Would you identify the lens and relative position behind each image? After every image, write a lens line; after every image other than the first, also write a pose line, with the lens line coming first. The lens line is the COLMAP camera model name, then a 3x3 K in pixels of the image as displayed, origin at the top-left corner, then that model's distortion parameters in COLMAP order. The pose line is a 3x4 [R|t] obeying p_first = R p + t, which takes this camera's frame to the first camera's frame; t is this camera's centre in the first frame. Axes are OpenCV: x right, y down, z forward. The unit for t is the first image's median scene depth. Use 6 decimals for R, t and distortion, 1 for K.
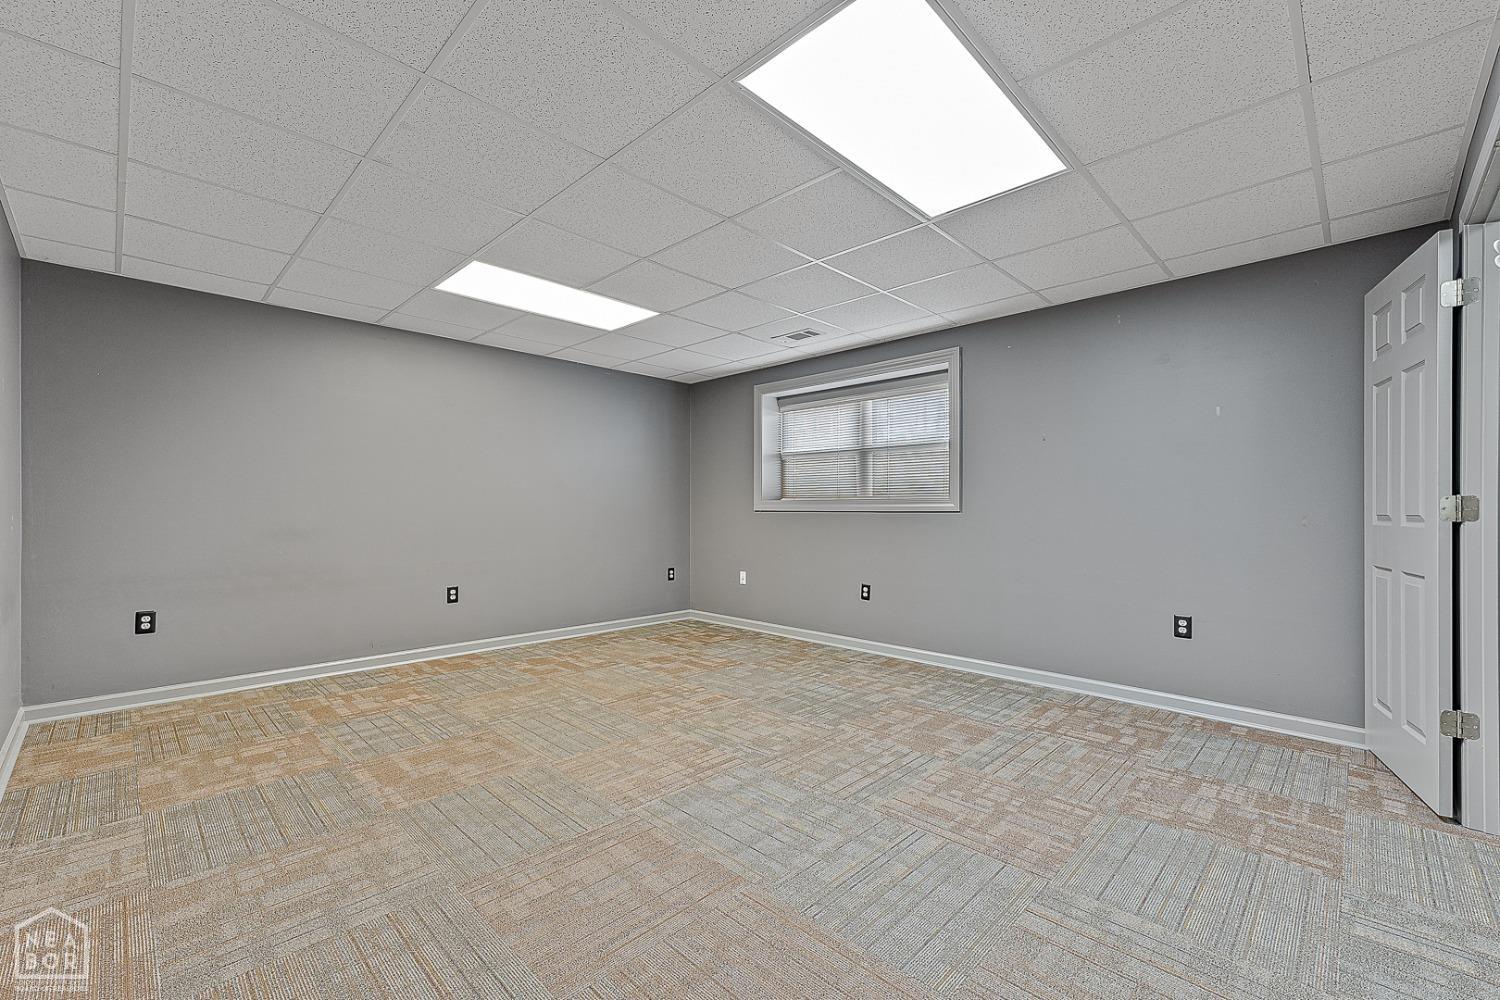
lens RADIAL K [[630.1, 0, 748.3], [0, 630.1, 506.9], [0, 0, 1]] dist [0.005972, -0.000335]
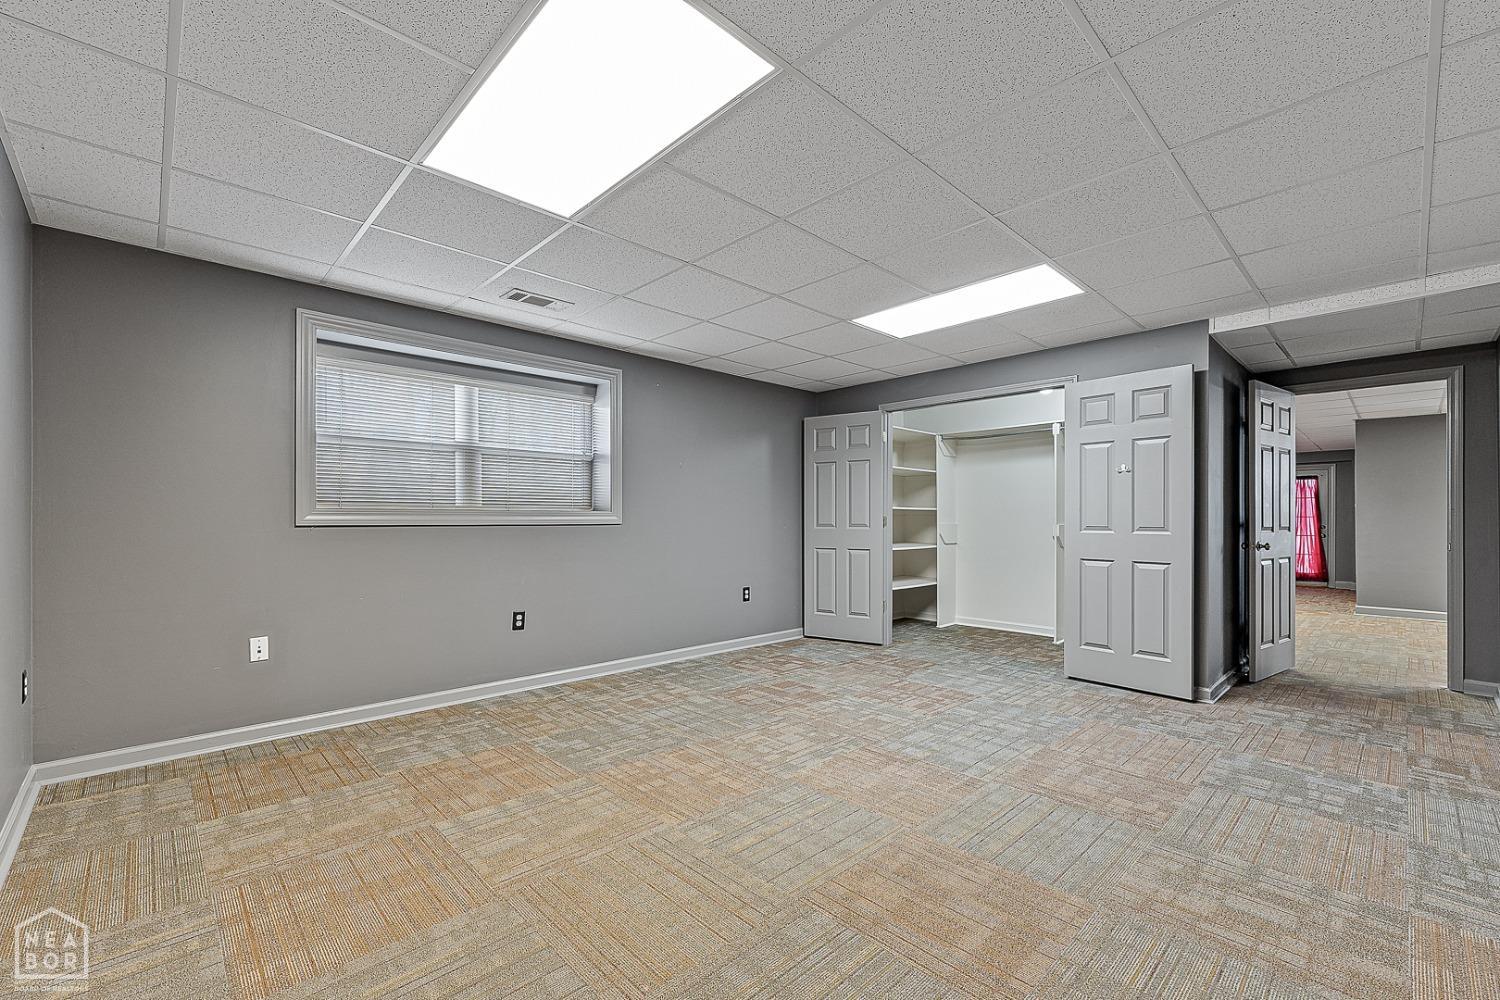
lens RADIAL K [[630.1, 0, 753.9], [0, 630.1, 519.9], [0, 0, 1]] dist [0.005972, -0.000335]
pose [[0.023425, -0.002139, 0.999723, -0.802982], [-0.005860, 0.999980, 0.002277, -0.003951], [-0.999708, -0.005912, 0.023412, 0.825798]]
